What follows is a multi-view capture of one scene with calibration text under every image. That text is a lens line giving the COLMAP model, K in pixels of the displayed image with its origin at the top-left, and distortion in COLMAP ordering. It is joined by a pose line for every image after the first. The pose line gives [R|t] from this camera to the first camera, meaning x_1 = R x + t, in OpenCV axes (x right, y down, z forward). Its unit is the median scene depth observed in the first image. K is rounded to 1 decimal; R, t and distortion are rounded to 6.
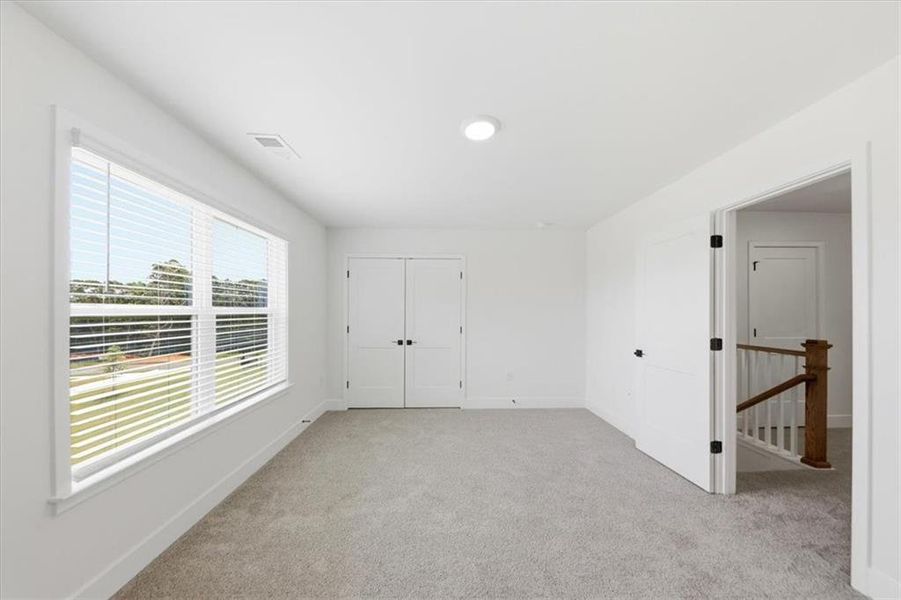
lens RADIAL K [[323.7, 0, 451.1], [0, 323.7, 314.2], [0, 0, 1]] dist [0.011982, -0.000200]
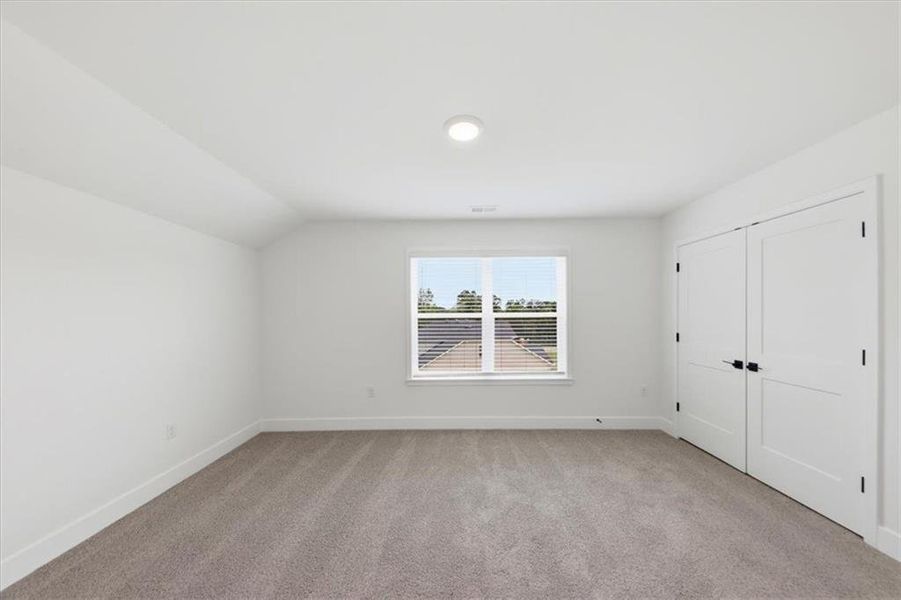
lens RADIAL K [[323.7, 0, 451.1], [0, 323.7, 314.2], [0, 0, 1]] dist [0.011982, -0.000200]
pose [[-0.087245, -0.002297, -0.996184, 0.785059], [-0.002076, 0.999996, -0.002124, -0.009940], [0.996185, 0.001883, -0.087249, 0.772857]]
